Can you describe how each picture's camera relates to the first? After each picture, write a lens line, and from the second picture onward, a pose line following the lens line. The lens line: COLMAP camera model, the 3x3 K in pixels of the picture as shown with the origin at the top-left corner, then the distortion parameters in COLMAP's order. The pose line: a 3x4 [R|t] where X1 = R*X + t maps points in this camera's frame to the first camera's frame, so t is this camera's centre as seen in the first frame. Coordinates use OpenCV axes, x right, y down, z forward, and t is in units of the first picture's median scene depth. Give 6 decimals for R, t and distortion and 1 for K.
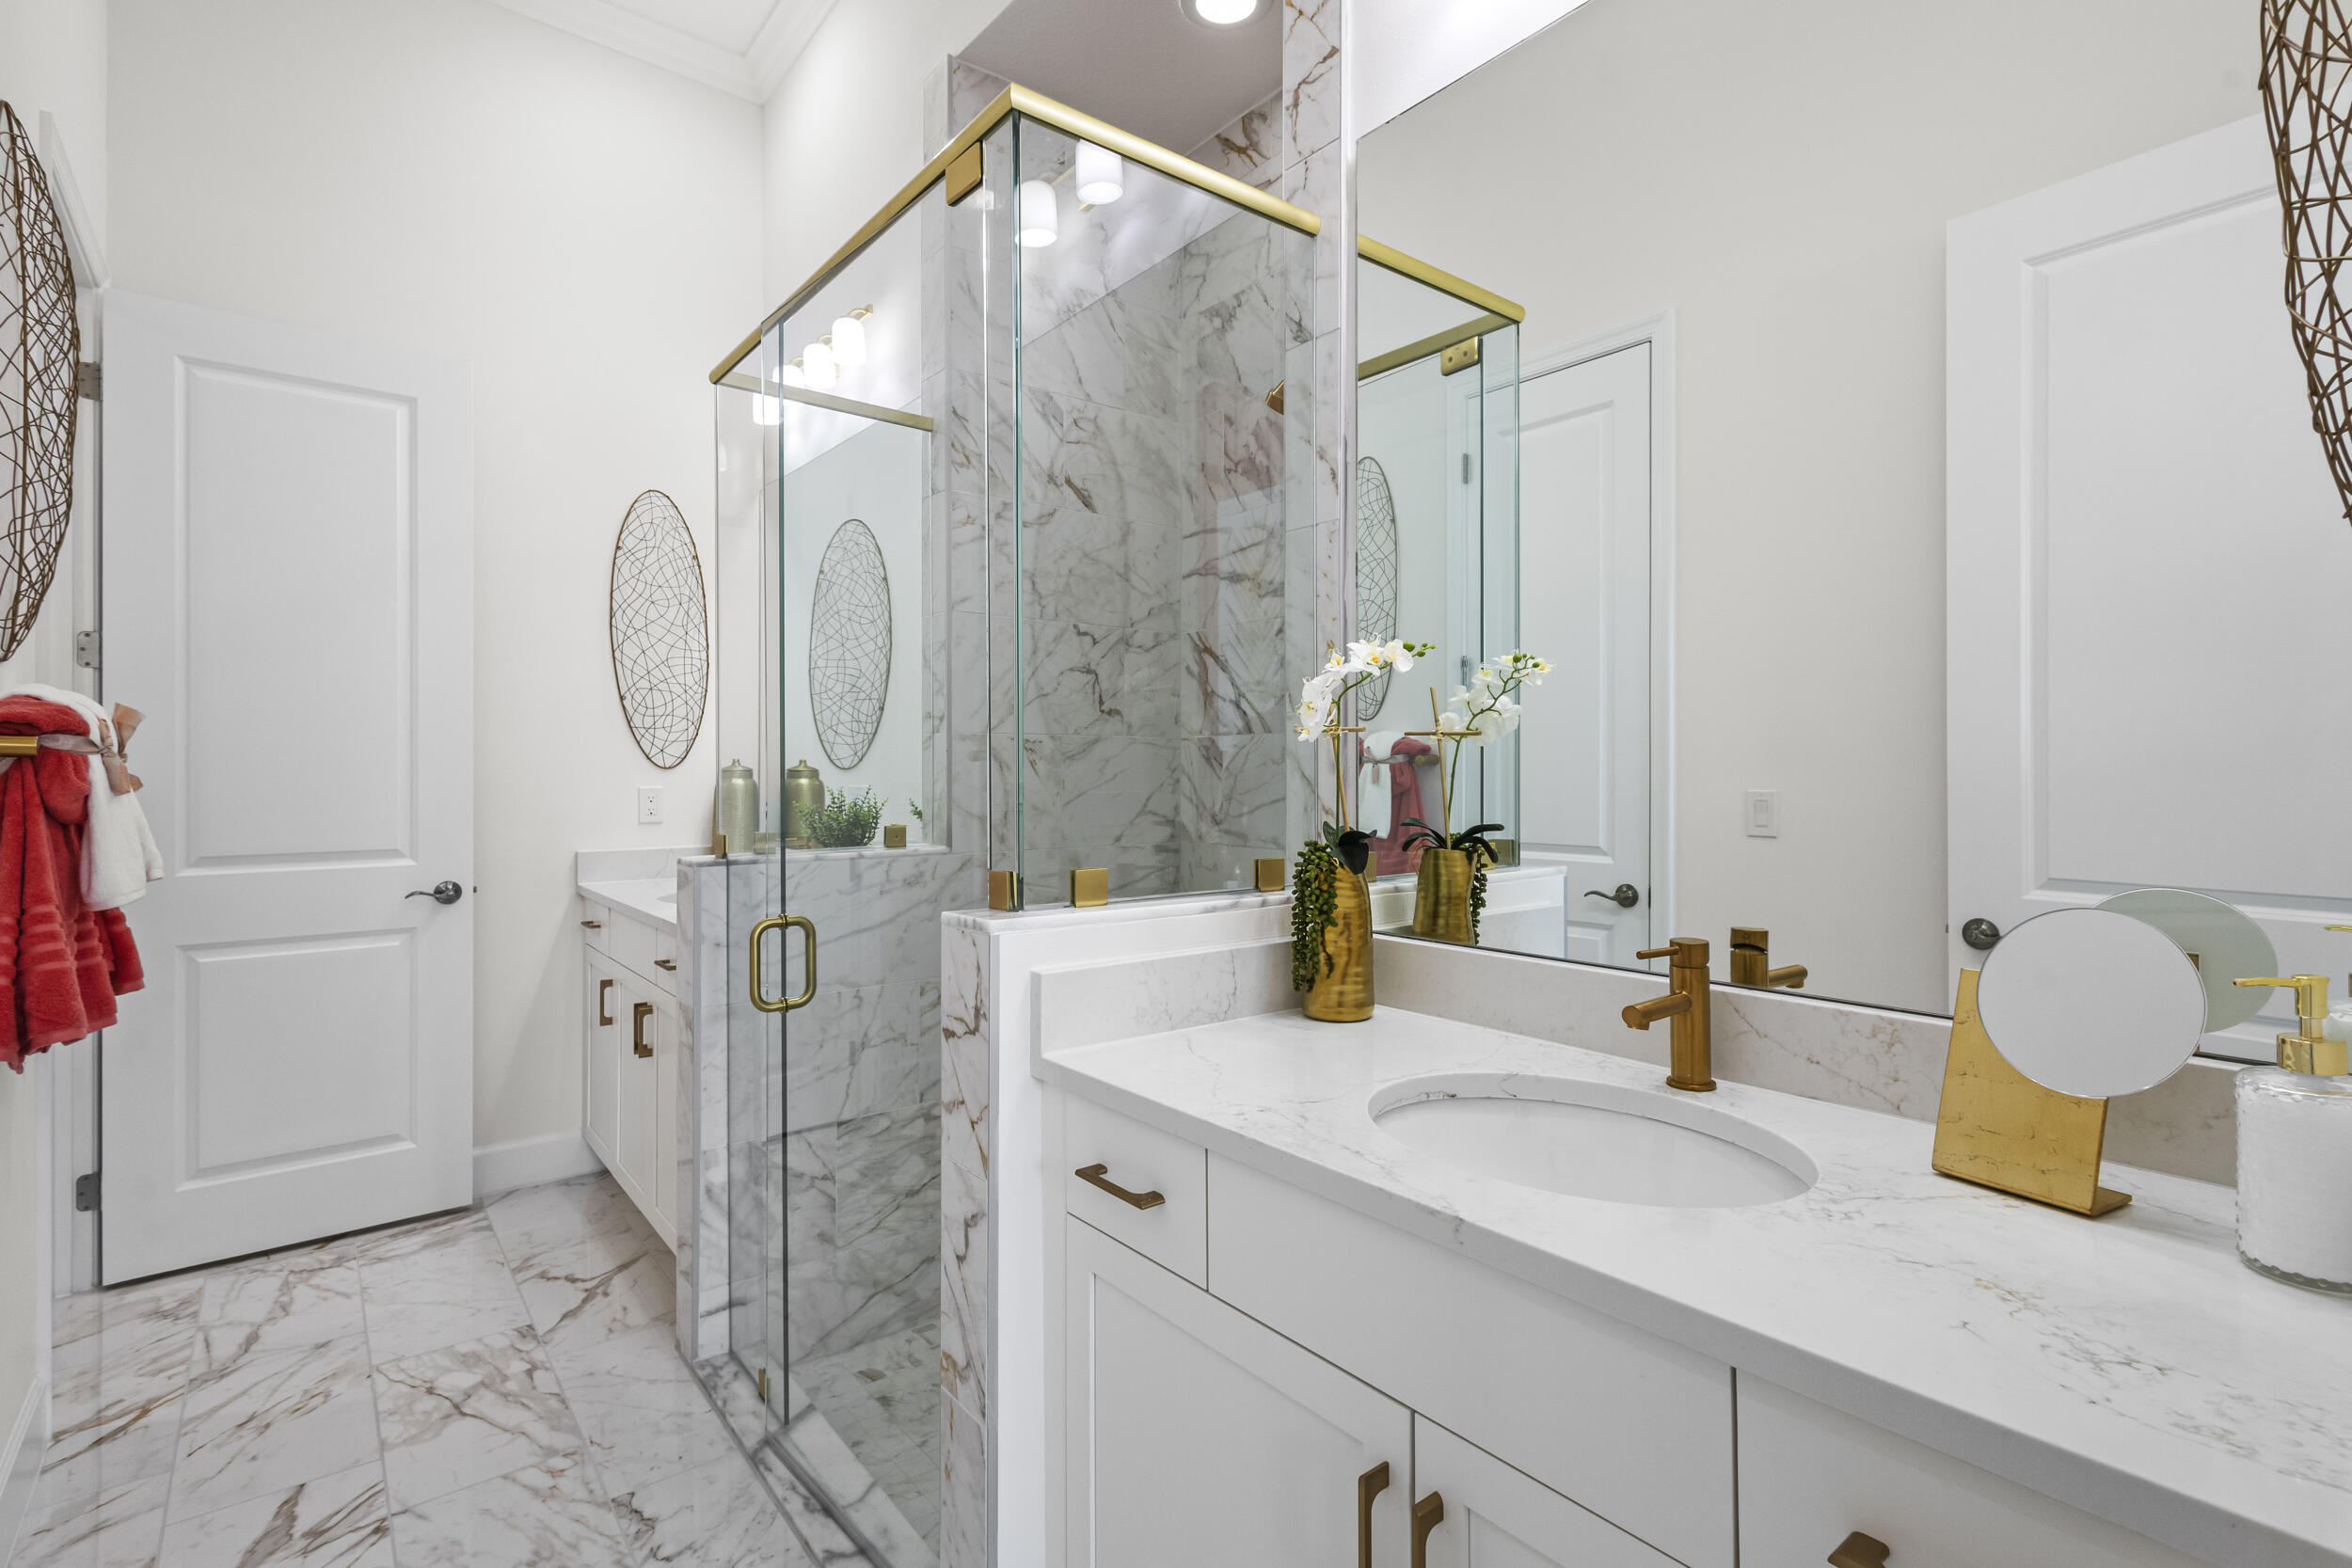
lens RADIAL K [[1087.6, 0, 1179.0], [0, 1087.6, 767.6], [0, 0, 1]] dist [0.004210, -0.000674]
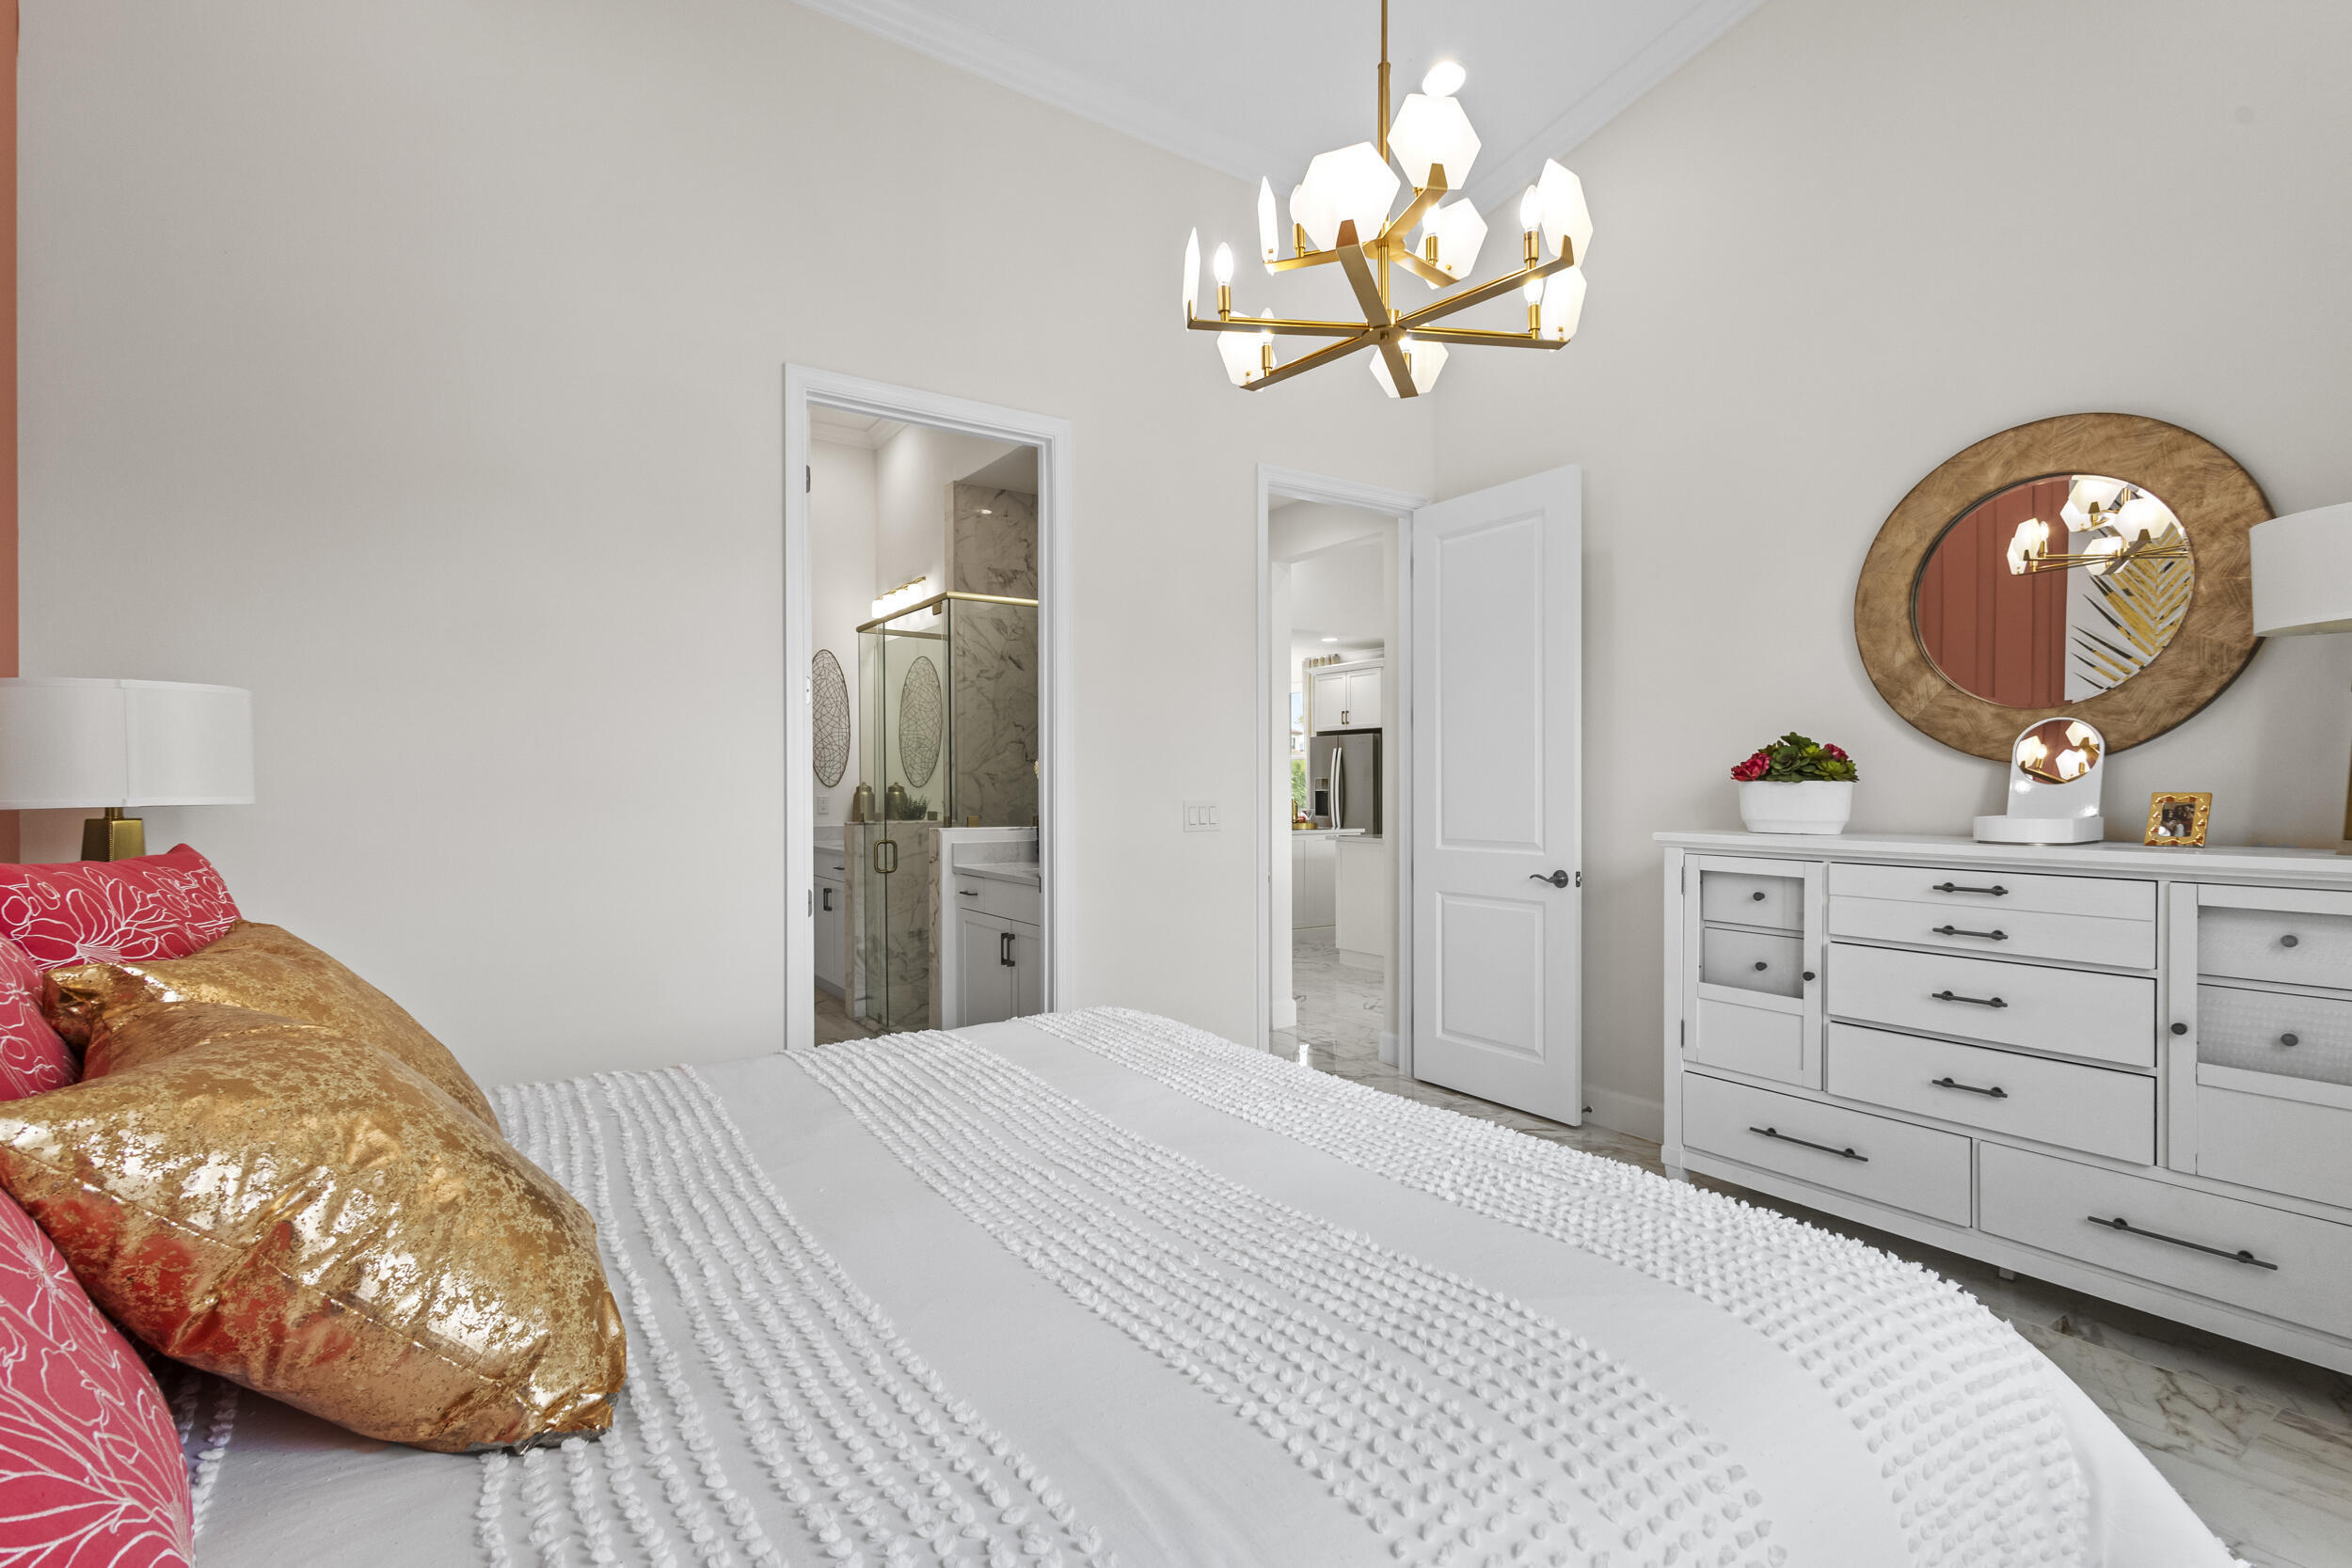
lens RADIAL K [[1096.1, 0, 1175.7], [0, 1096.1, 804.6], [0, 0, 1]] dist [-0.000285, -0.000056]
pose [[0.995397, 0.003143, -0.095785, 0.495425], [-0.001697, 0.999883, 0.015179, 0.003333], [0.095821, -0.014946, 0.995286, -1.322419]]
